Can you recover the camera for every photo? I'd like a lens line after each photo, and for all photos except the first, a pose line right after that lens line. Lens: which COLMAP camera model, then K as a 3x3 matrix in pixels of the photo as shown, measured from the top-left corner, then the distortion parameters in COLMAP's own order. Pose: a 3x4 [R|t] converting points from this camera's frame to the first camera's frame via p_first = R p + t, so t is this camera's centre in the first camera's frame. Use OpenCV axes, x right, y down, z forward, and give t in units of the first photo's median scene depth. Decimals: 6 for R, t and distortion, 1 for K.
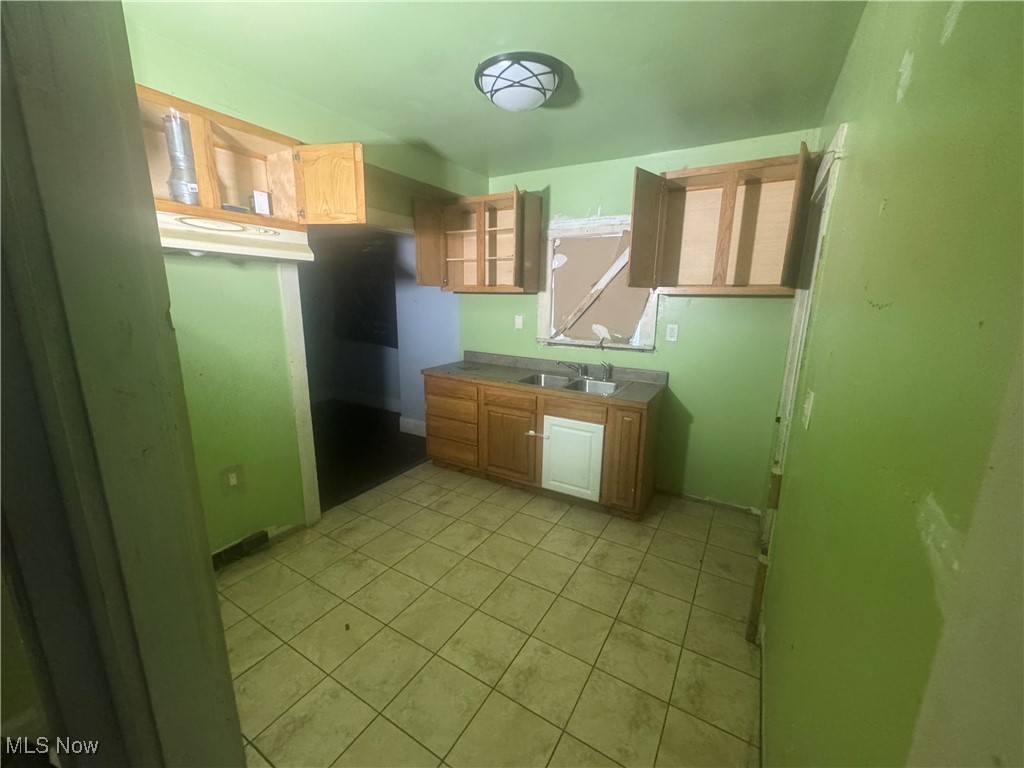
lens RADIAL K [[408.6, 0, 511.0], [0, 408.6, 384.6], [0, 0, 1]] dist [0.000839, 0.000151]
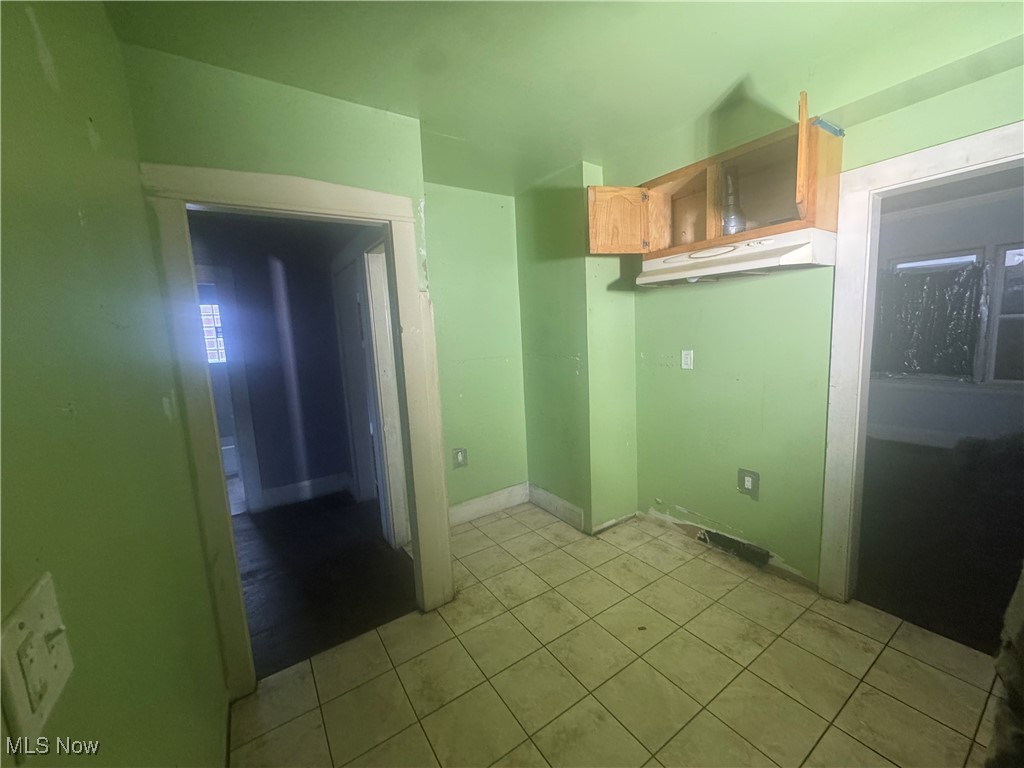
lens RADIAL K [[408.6, 0, 515.3], [0, 408.6, 385.6], [0, 0, 1]] dist [0.000839, 0.000151]
pose [[-0.410580, 0.149502, -0.899485, 0.476081], [-0.146587, 0.962814, 0.226939, -0.160270], [0.899964, 0.225029, -0.373398, 0.787283]]
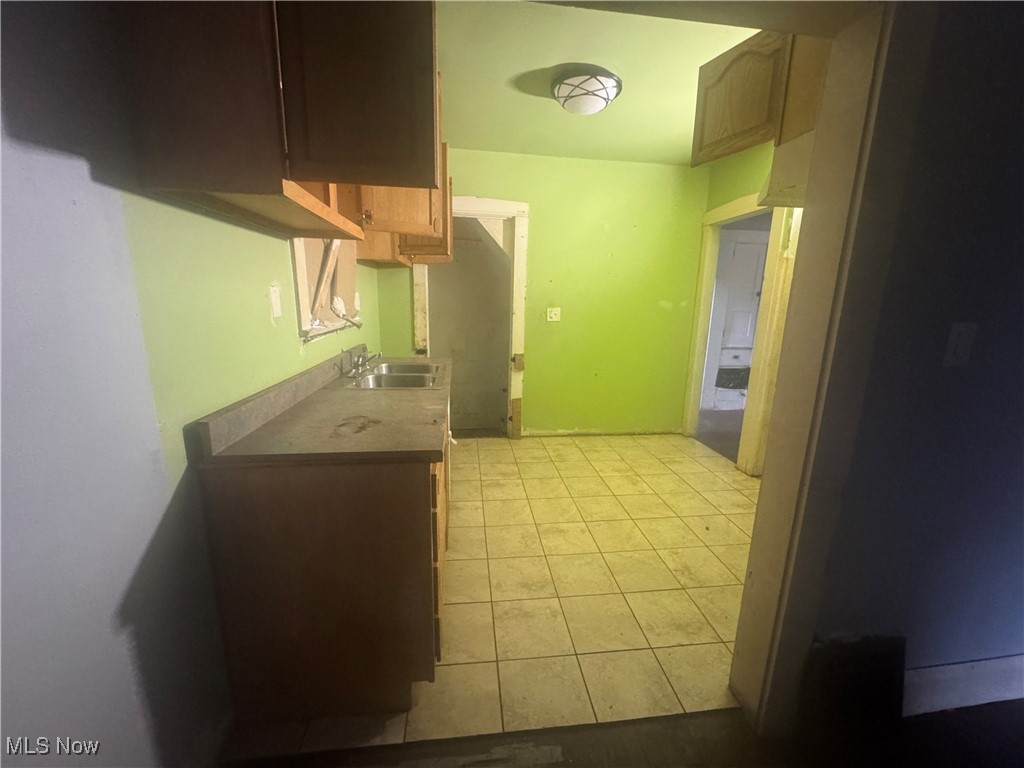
lens RADIAL K [[408.6, 0, 515.0], [0, 408.6, 380.9], [0, 0, 1]] dist [0.000839, 0.000151]
pose [[-0.626310, -0.183101, 0.757766, -0.747585], [0.134731, 0.931976, 0.336554, -0.289805], [-0.767843, 0.312882, -0.559037, 1.671341]]
